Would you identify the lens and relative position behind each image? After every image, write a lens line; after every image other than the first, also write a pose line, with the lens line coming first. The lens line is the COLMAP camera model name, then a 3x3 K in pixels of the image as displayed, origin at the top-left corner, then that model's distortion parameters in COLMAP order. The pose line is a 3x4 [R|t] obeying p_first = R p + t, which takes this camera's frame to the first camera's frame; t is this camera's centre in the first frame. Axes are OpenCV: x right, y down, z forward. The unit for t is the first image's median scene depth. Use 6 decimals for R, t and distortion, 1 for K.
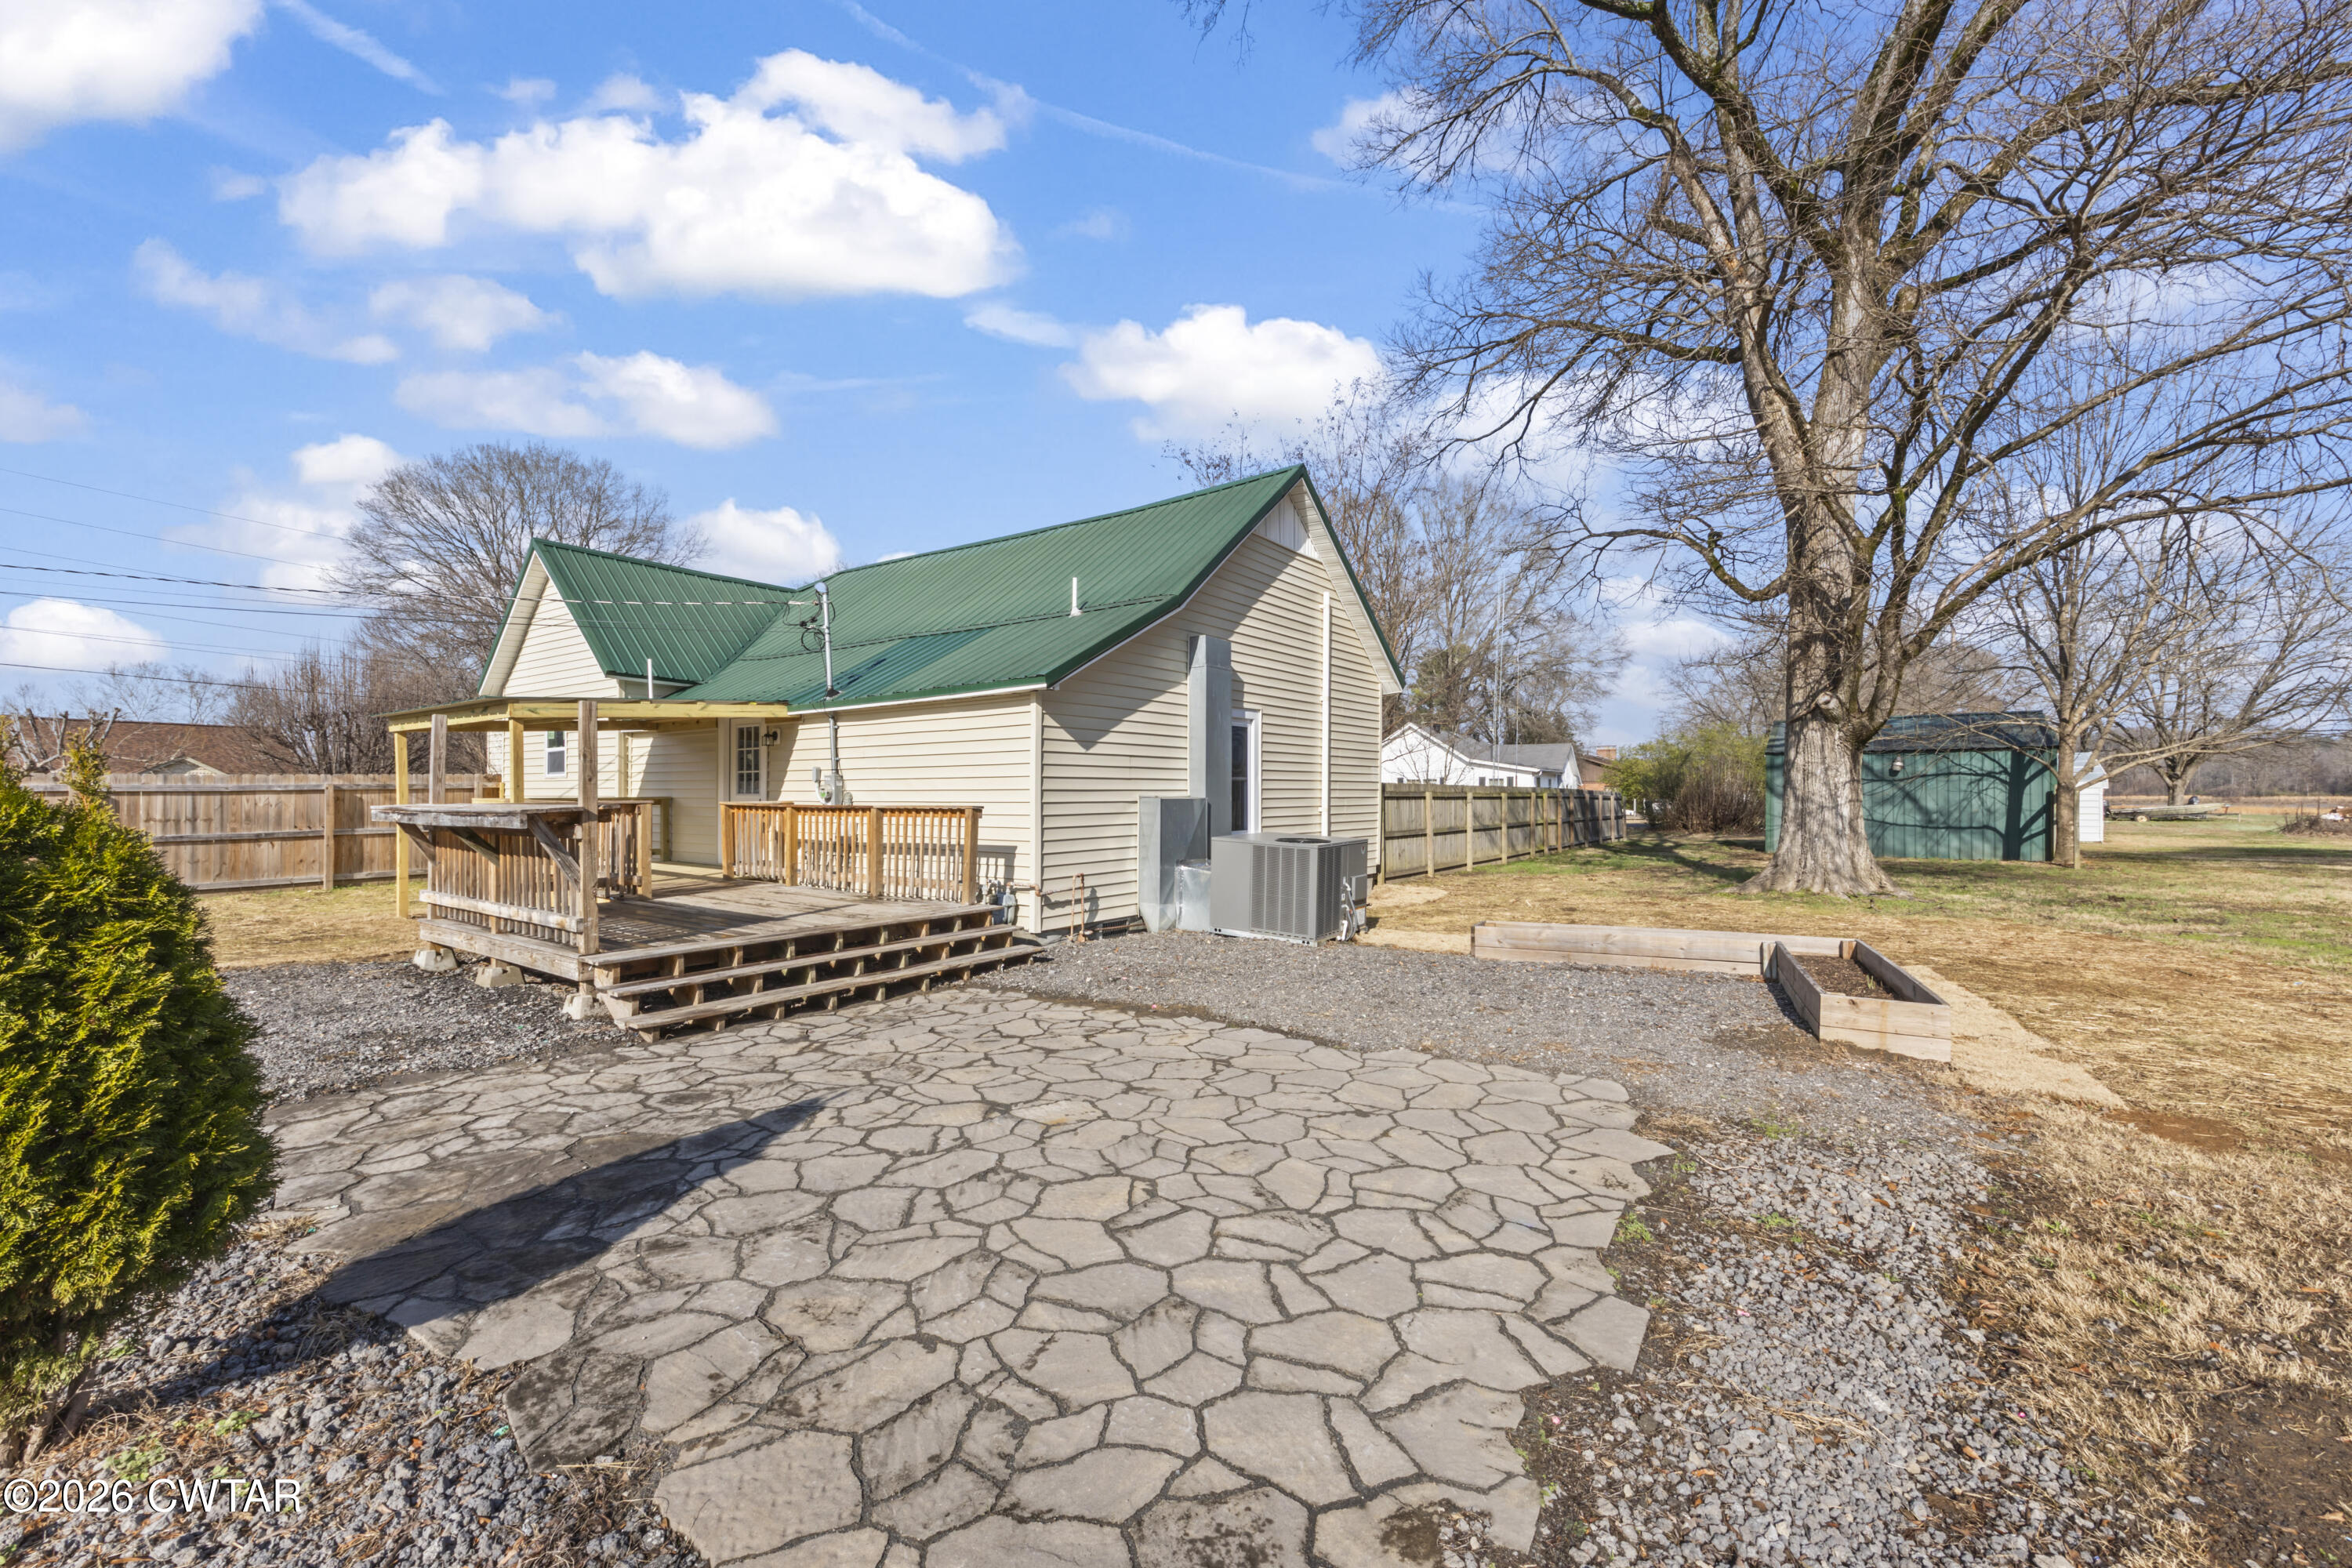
lens RADIAL K [[957.0, 0, 1169.1], [0, 957.0, 789.8], [0, 0, 1]] dist [-0.000258, 0.001152]
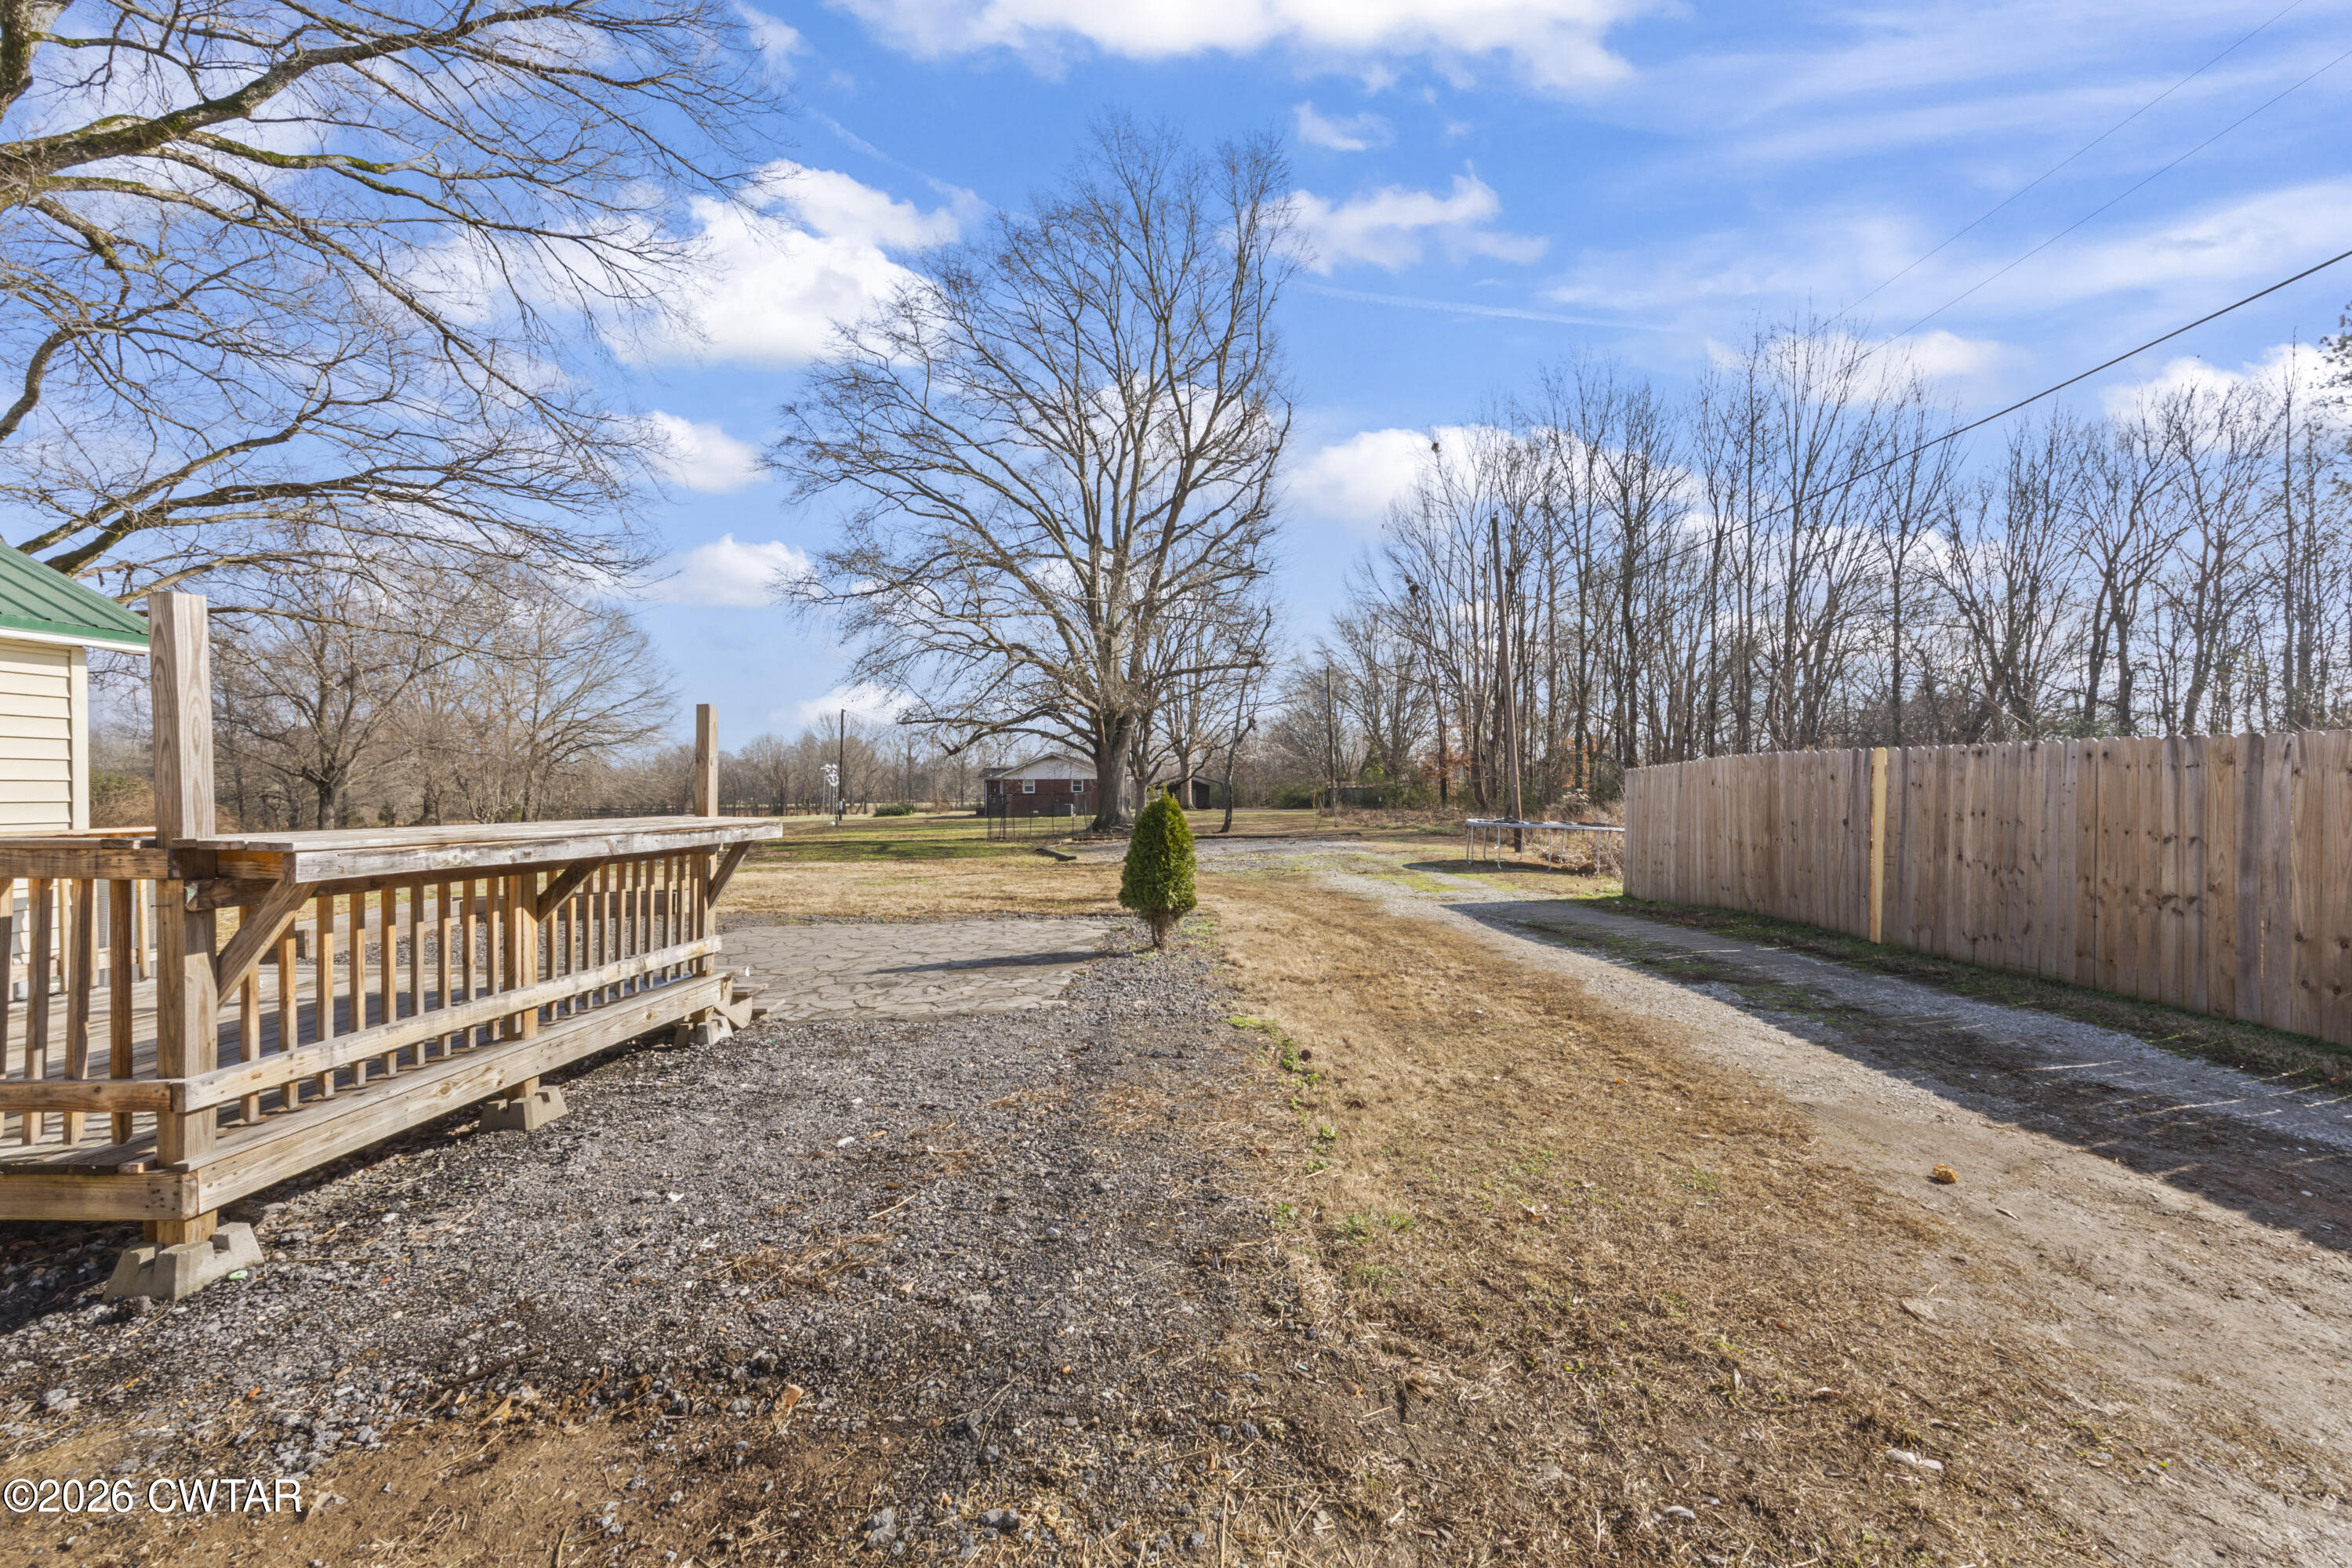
lens RADIAL K [[957.0, 0, 1194.0], [0, 957.0, 797.3], [0, 0, 1]] dist [-0.000258, 0.001152]
pose [[-0.570235, 0.001945, 0.821479, -0.714341], [0.004284, 0.999991, 0.000606, 0.001156], [-0.821470, 0.003864, -0.570238, 0.496680]]
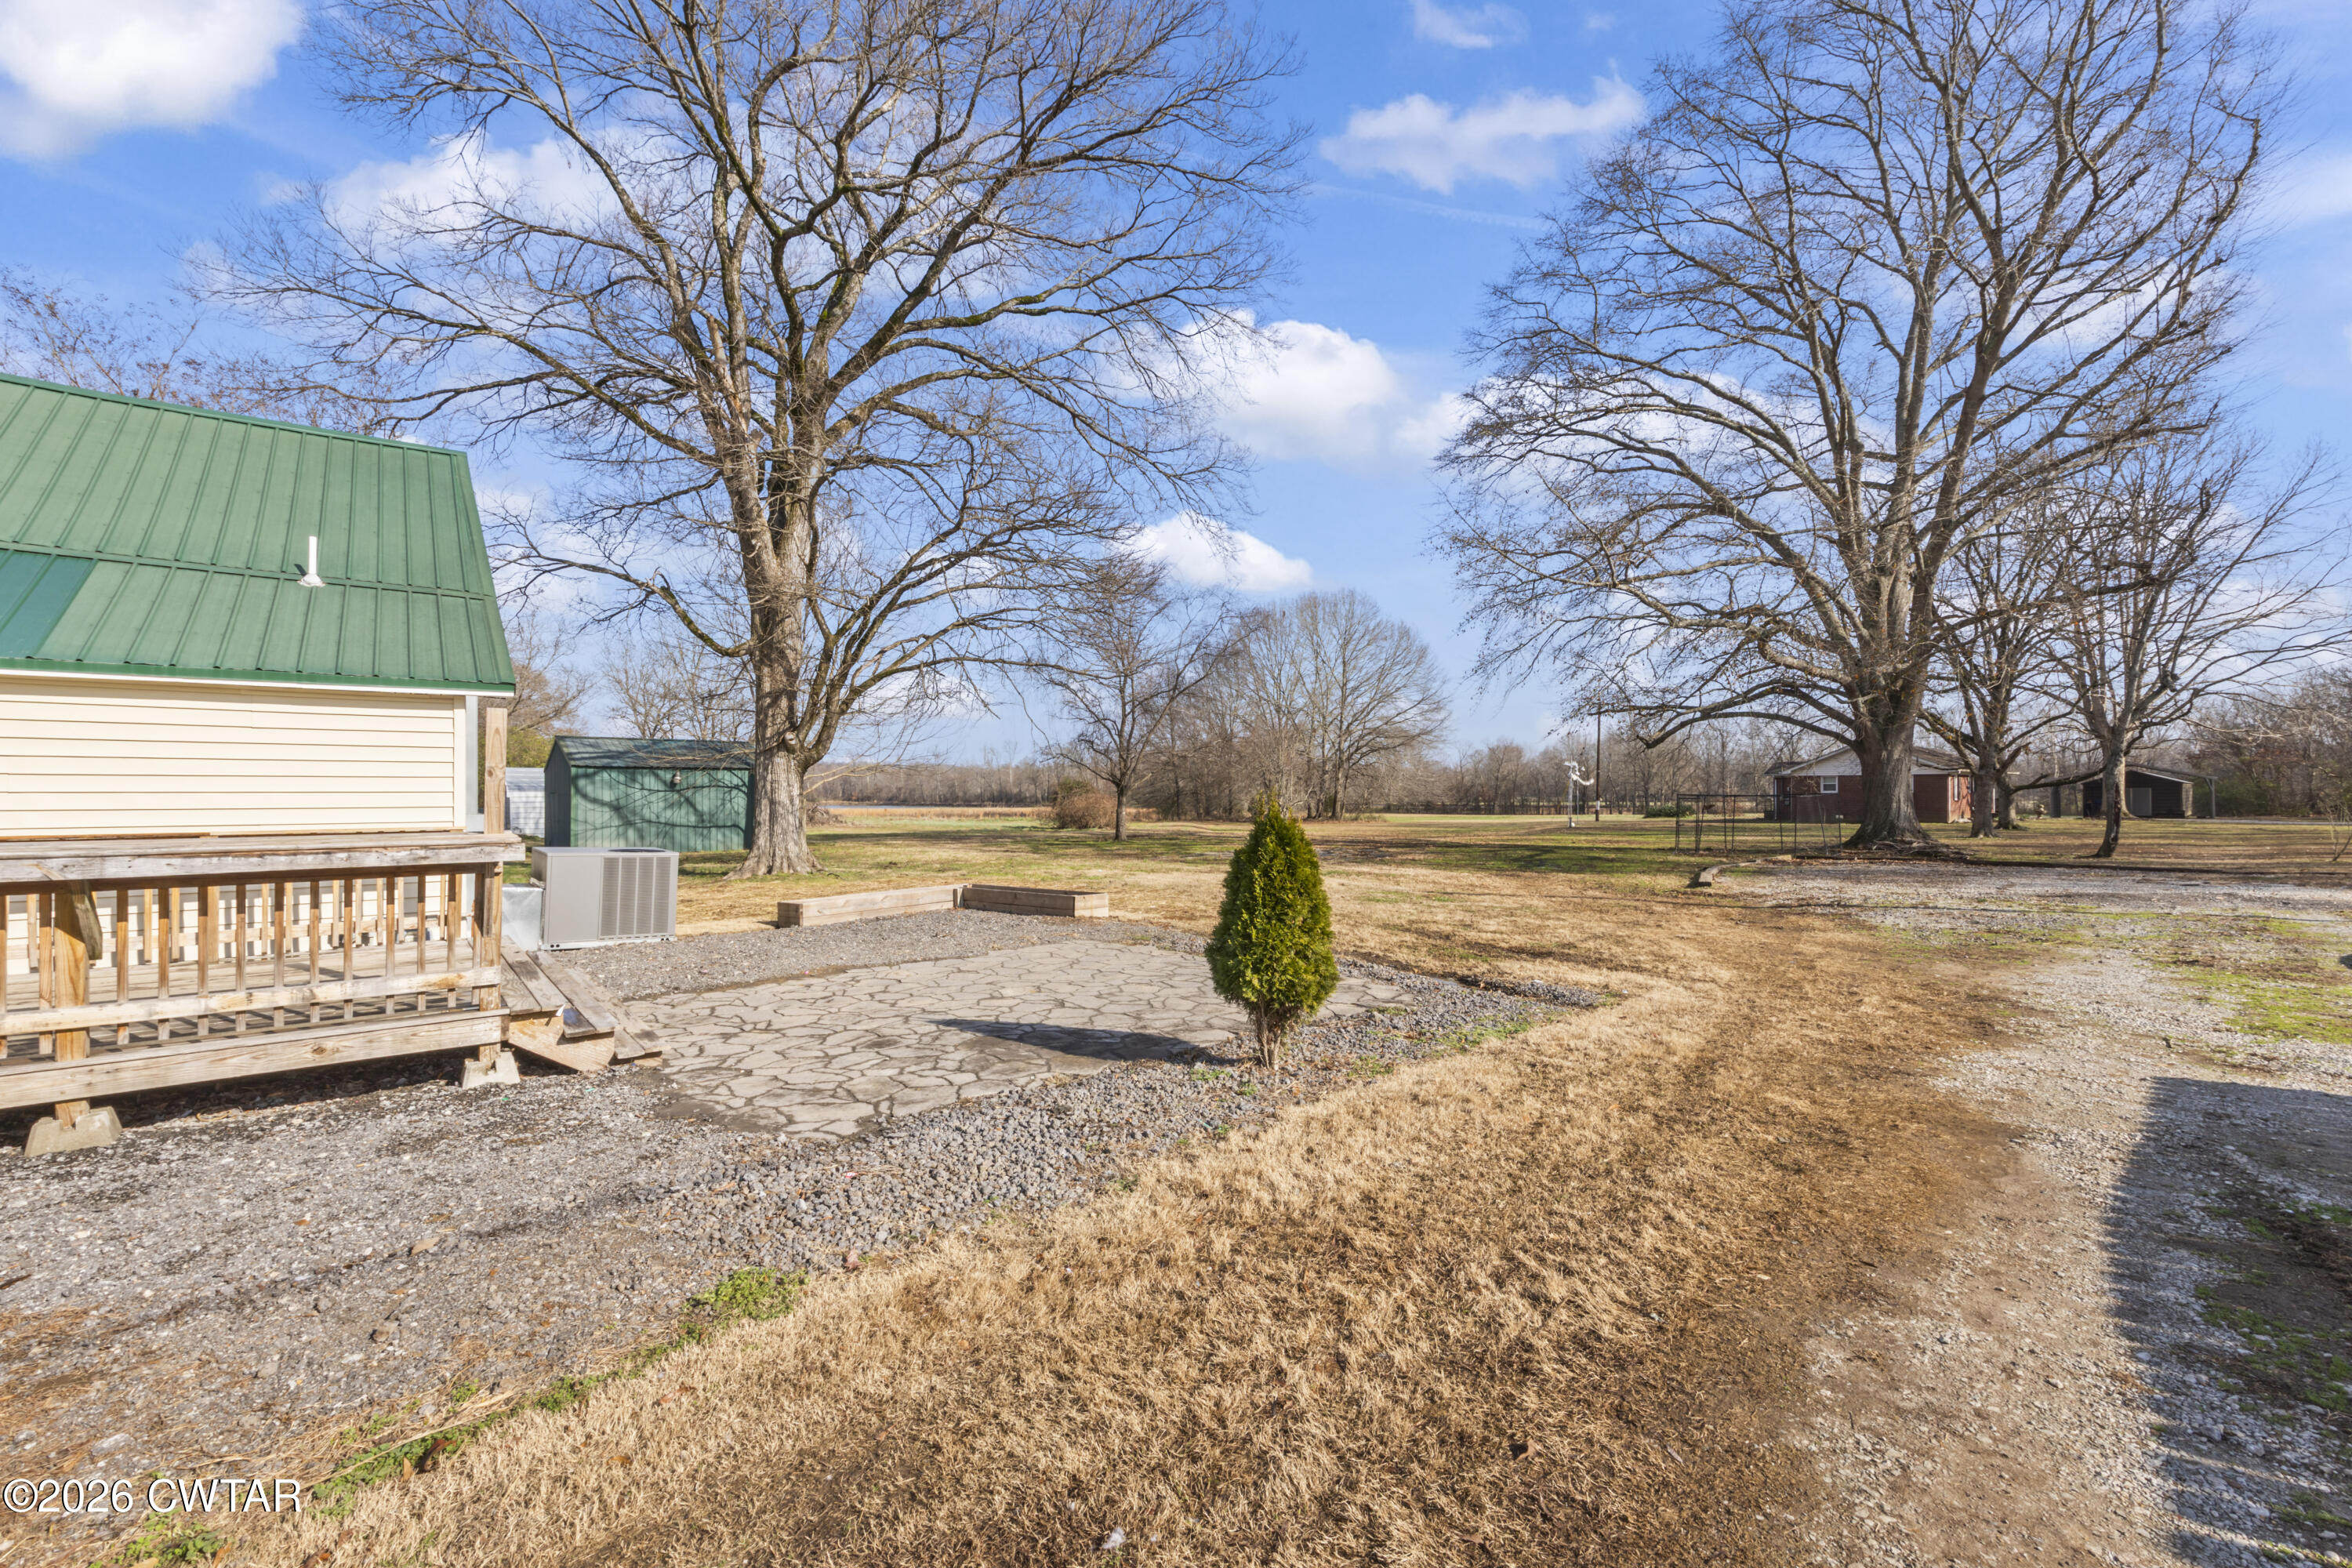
lens RADIAL K [[957.0, 0, 1192.3], [0, 957.0, 787.6], [0, 0, 1]] dist [-0.000258, 0.001152]
pose [[0.222721, 0.008604, 0.974844, -0.563720], [-0.000719, 0.999962, -0.008662, -0.006036], [-0.974882, 0.001228, 0.222718, 0.090440]]
